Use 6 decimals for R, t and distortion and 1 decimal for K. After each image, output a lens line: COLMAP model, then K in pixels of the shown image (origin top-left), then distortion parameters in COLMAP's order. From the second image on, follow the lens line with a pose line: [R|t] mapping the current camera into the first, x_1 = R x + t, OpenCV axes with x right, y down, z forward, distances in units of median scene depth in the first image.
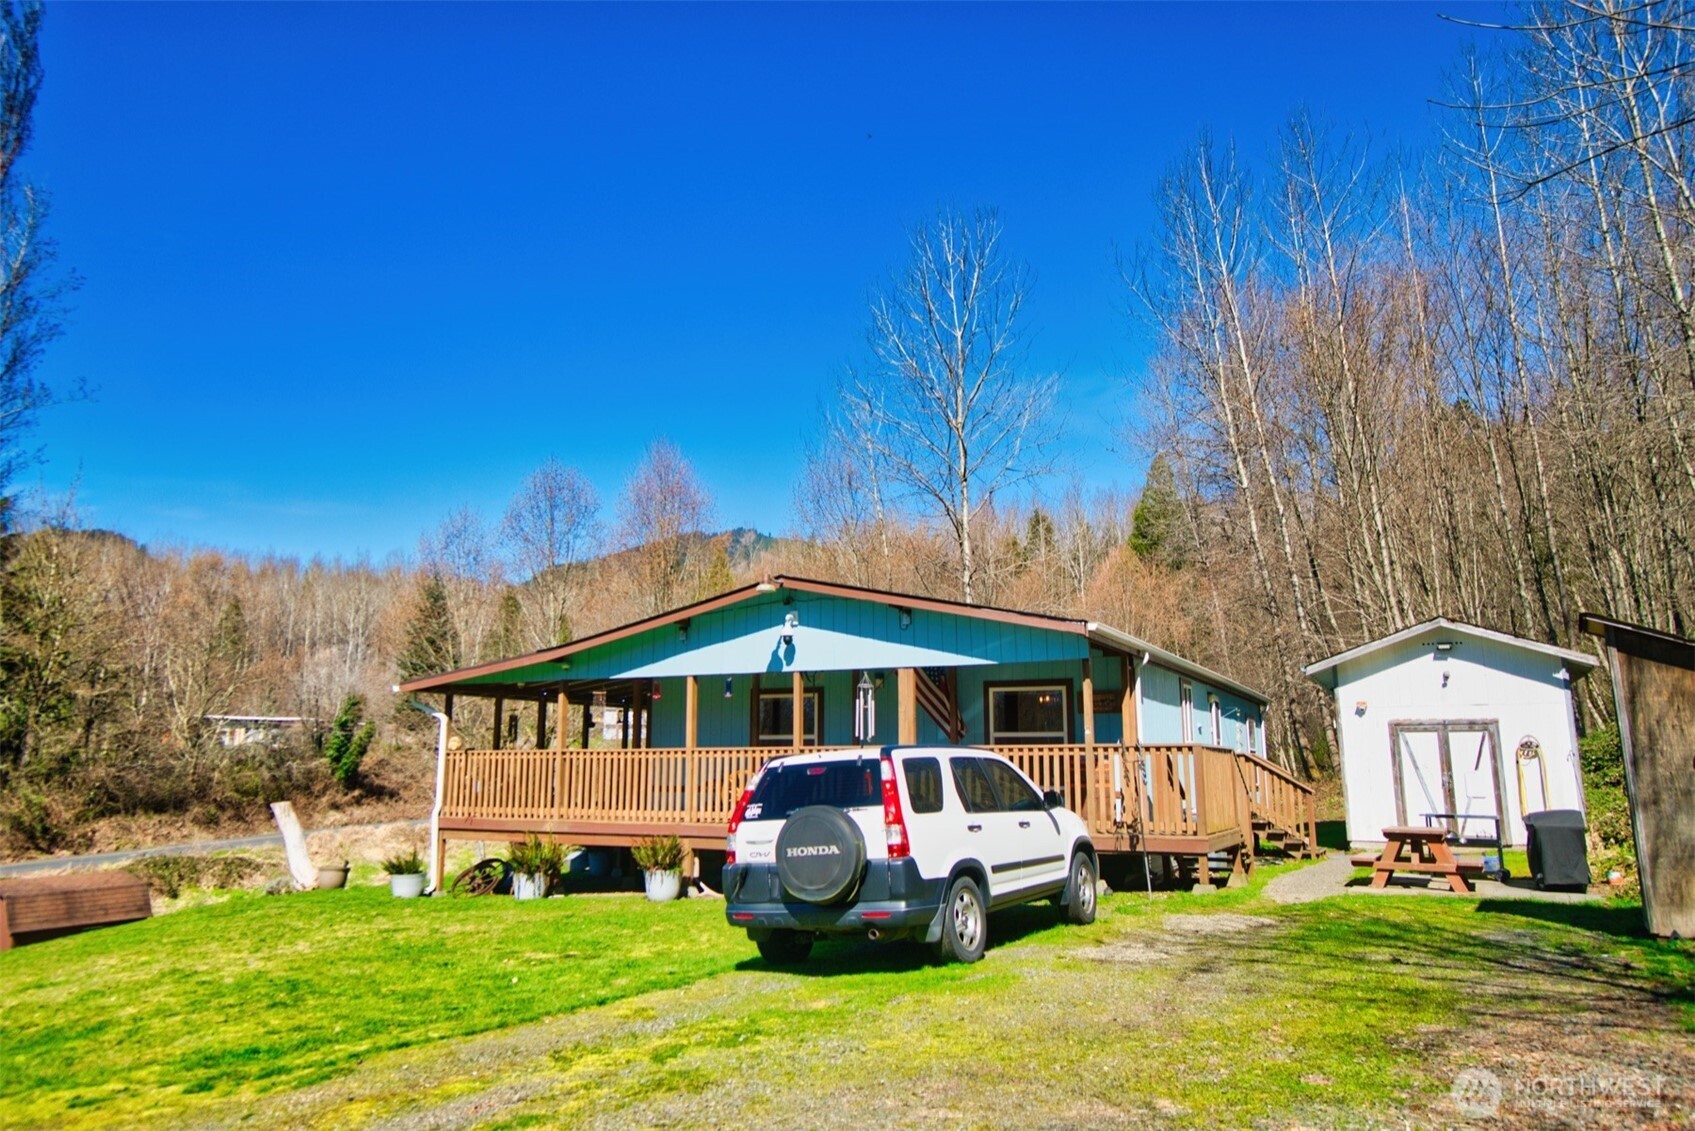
lens RADIAL K [[1153.5, 0, 847.5], [0, 1153.5, 565.5], [0, 0, 1]] dist [0.009877, 0.002573]
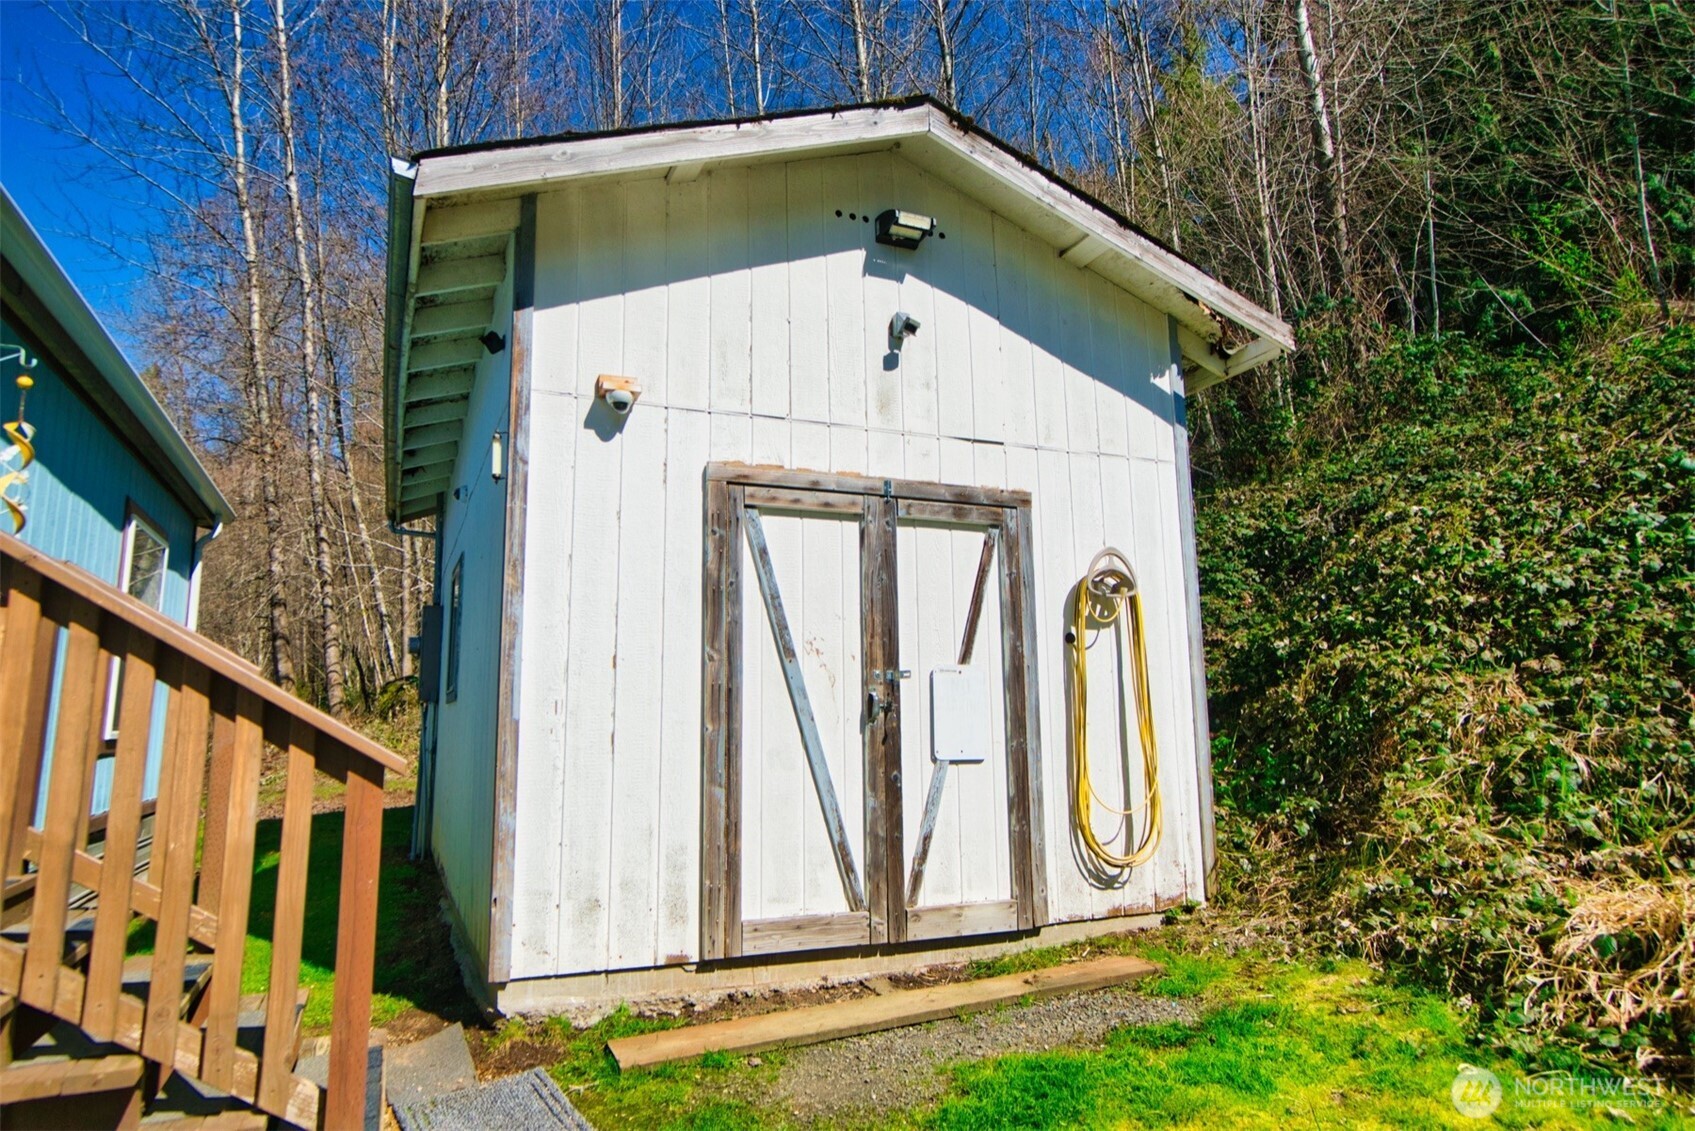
lens RADIAL K [[1059.0, 0, 847.1], [0, 1059.0, 536.2], [0, 0, 1]] dist [0.000497, 0.000104]
pose [[0.649143, 0.124836, 0.750353, 0.322105], [-0.116713, 0.991107, -0.063920, 0.162642], [-0.751659, -0.046082, 0.657940, 0.837176]]
